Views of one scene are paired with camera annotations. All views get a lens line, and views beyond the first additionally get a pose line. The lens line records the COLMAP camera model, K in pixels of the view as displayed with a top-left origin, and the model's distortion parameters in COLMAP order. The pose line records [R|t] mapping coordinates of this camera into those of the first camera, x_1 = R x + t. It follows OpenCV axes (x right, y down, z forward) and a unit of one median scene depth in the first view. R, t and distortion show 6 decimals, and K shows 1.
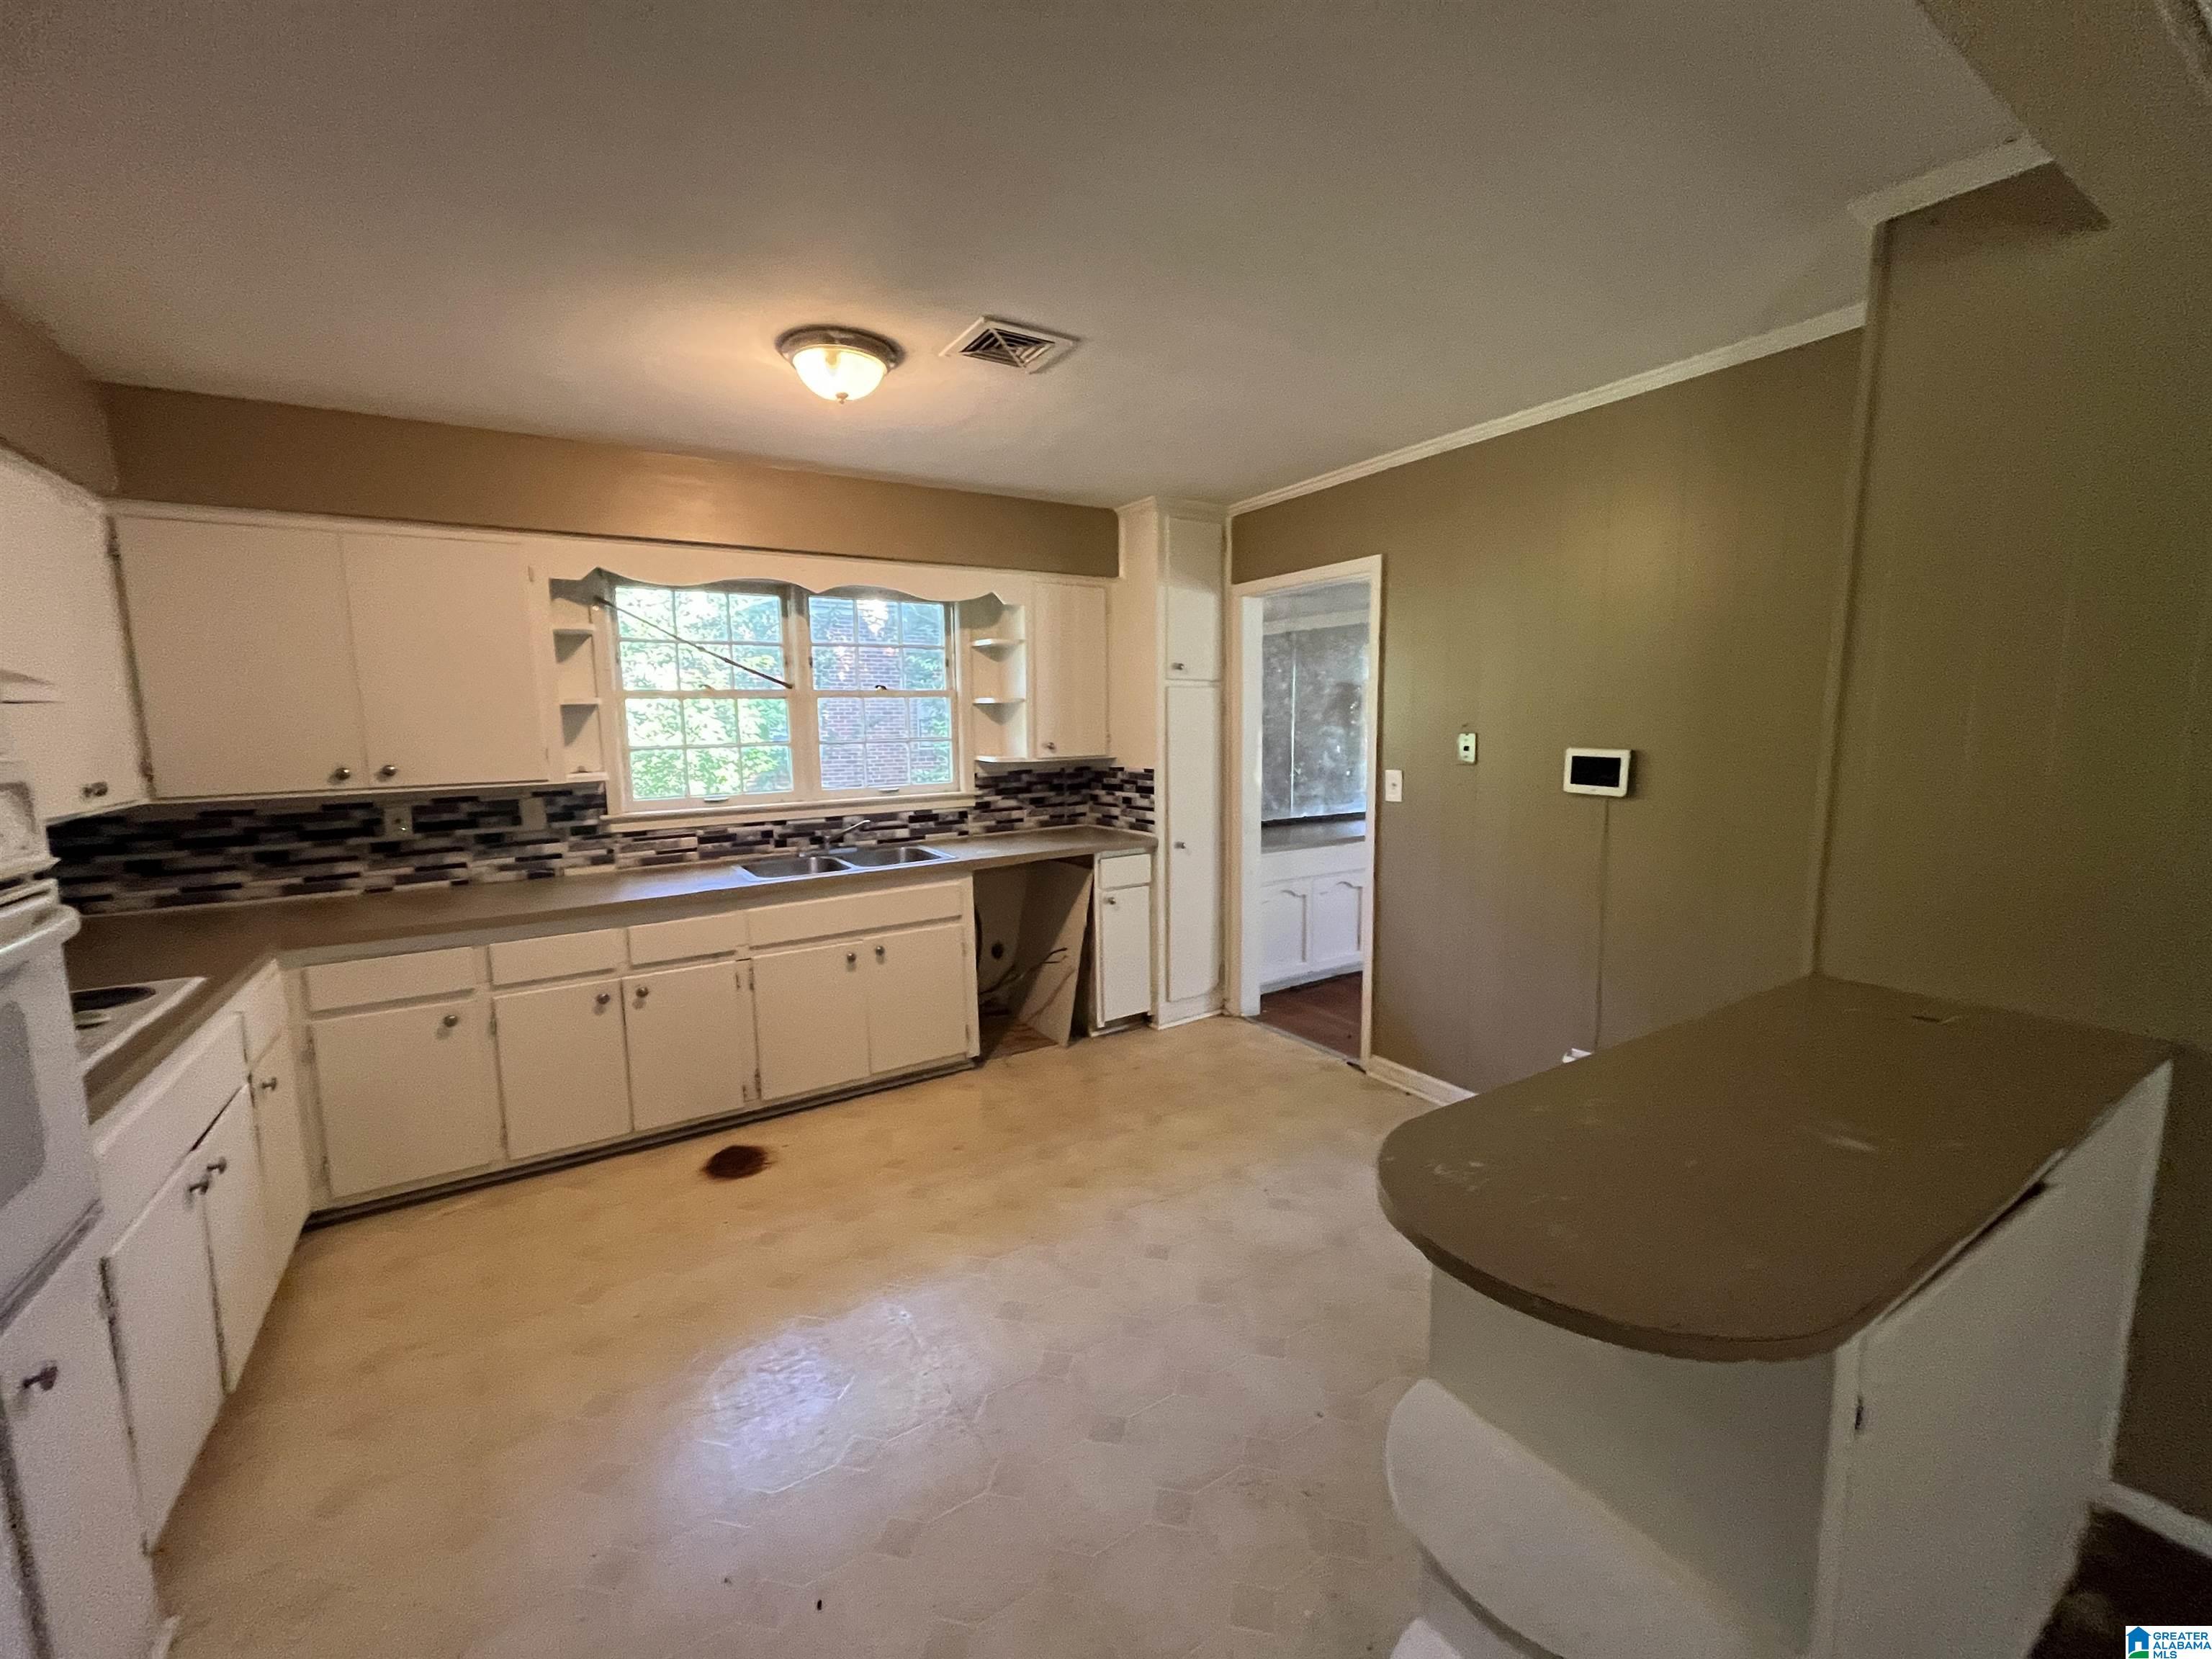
lens RADIAL K [[902.1, 0, 1101.1], [0, 902.1, 828.5], [0, 0, 1]] dist [-0.002651, -0.000070]
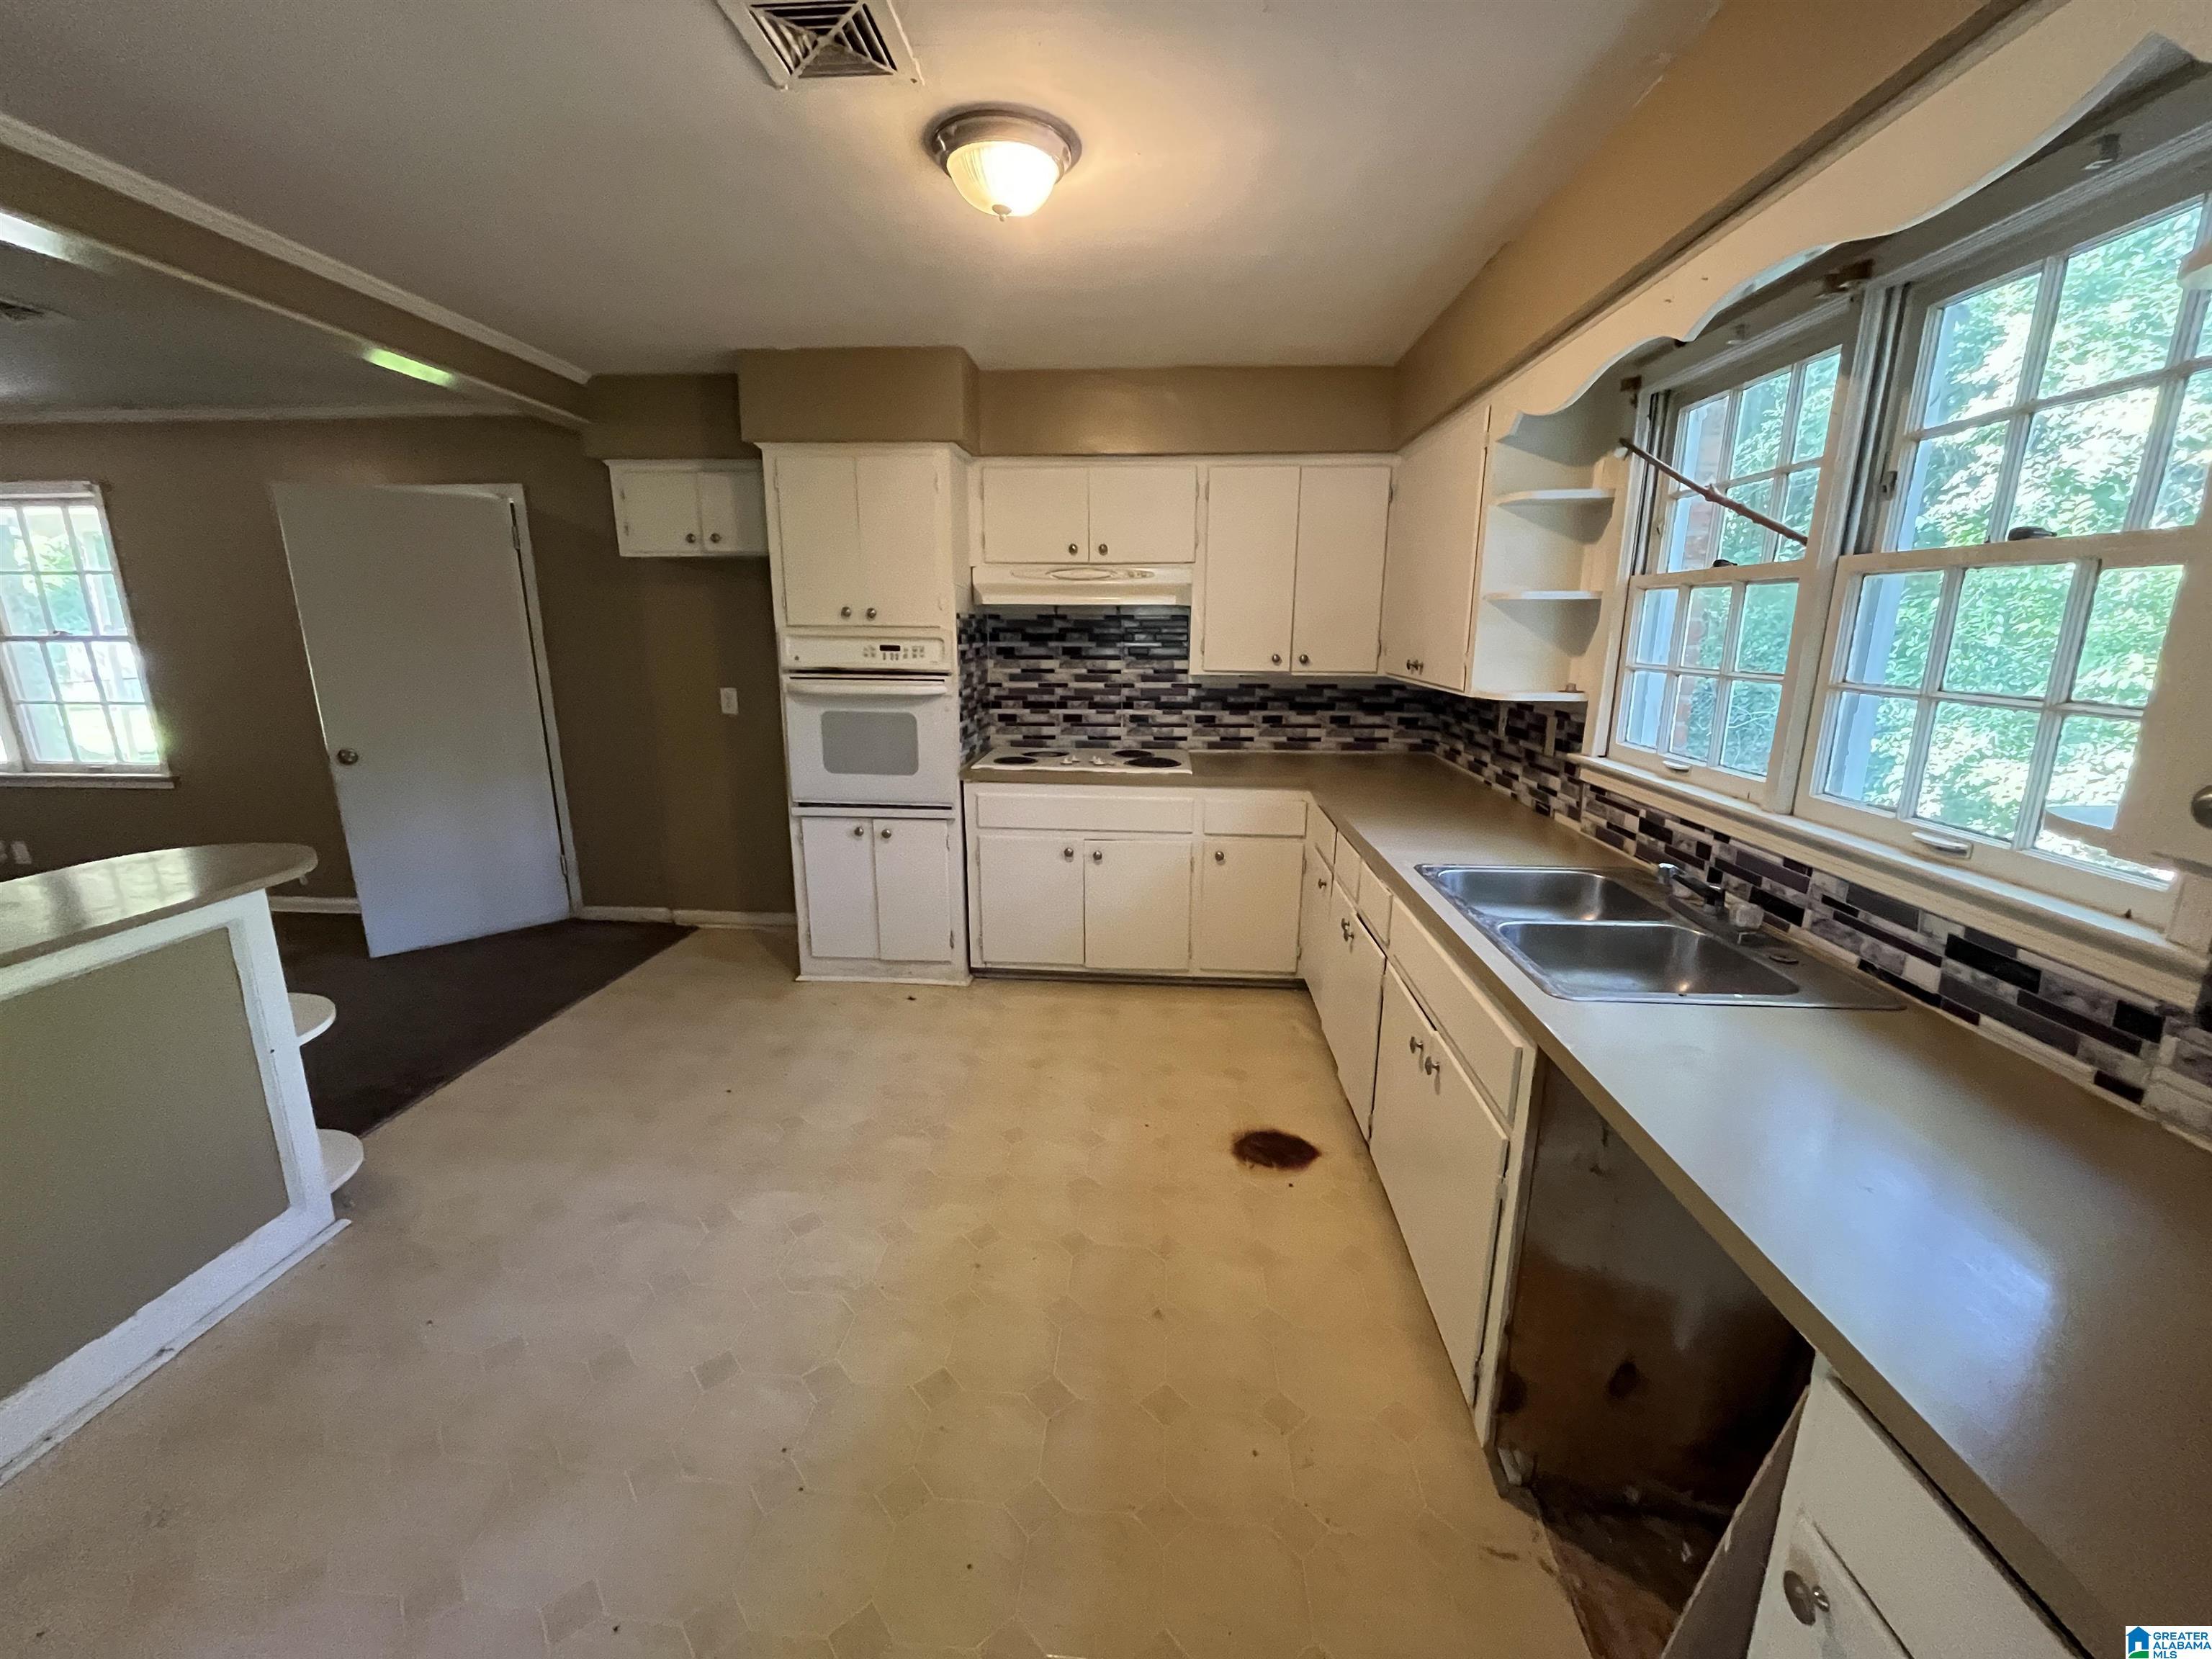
lens RADIAL K [[902.1, 0, 1104.2], [0, 902.1, 824.8], [0, 0, 1]] dist [-0.002651, -0.000070]
pose [[-0.592057, 0.188502, -0.783540, 0.260657], [-0.103596, 0.946391, 0.305959, -0.142928], [0.799210, 0.262317, -0.540790, 1.093268]]
